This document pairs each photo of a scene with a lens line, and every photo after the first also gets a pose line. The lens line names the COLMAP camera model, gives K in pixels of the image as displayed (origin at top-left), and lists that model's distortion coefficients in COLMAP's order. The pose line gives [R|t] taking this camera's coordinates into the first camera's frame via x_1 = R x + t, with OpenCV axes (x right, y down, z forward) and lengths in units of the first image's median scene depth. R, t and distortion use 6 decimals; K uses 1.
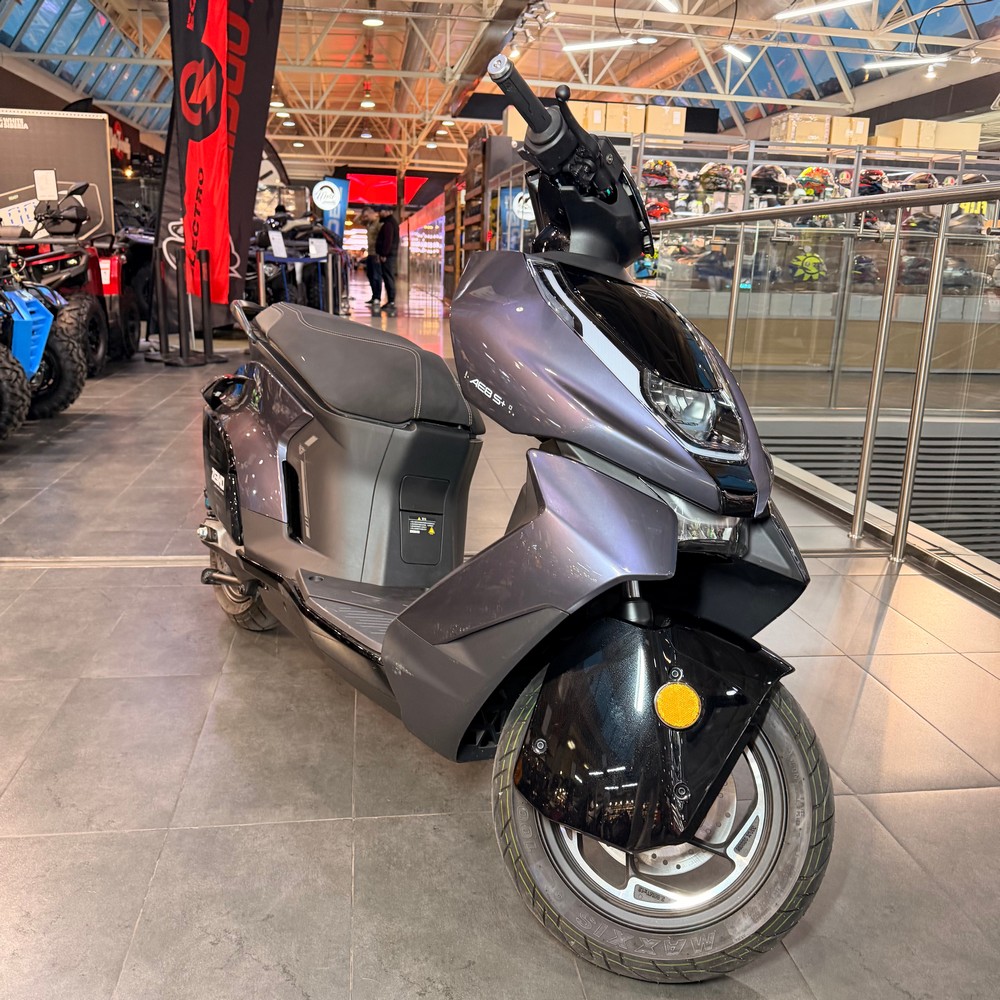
lens RADIAL K [[930.2, 0, 498.7], [0, 930.2, 491.9], [0, 0, 1]] dist [0.120090, -0.215871]
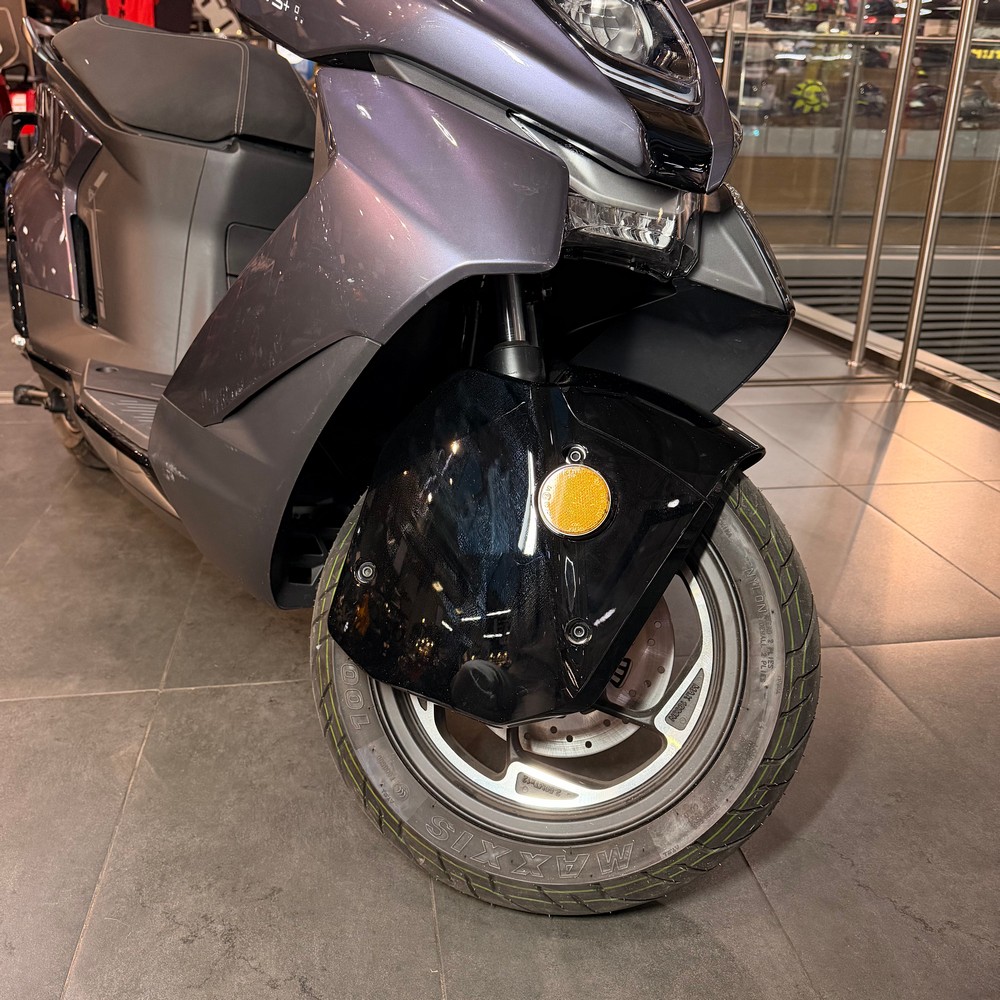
lens RADIAL K [[941.4, 0, 497.5], [0, 941.4, 494.5], [0, 0, 1]] dist [0.144220, -0.284508]
pose [[0.999824, -0.016853, 0.008261, 0.107724], [0.015667, 0.991758, 0.127166, 0.114328], [-0.010336, -0.127014, 0.991847, 0.303565]]
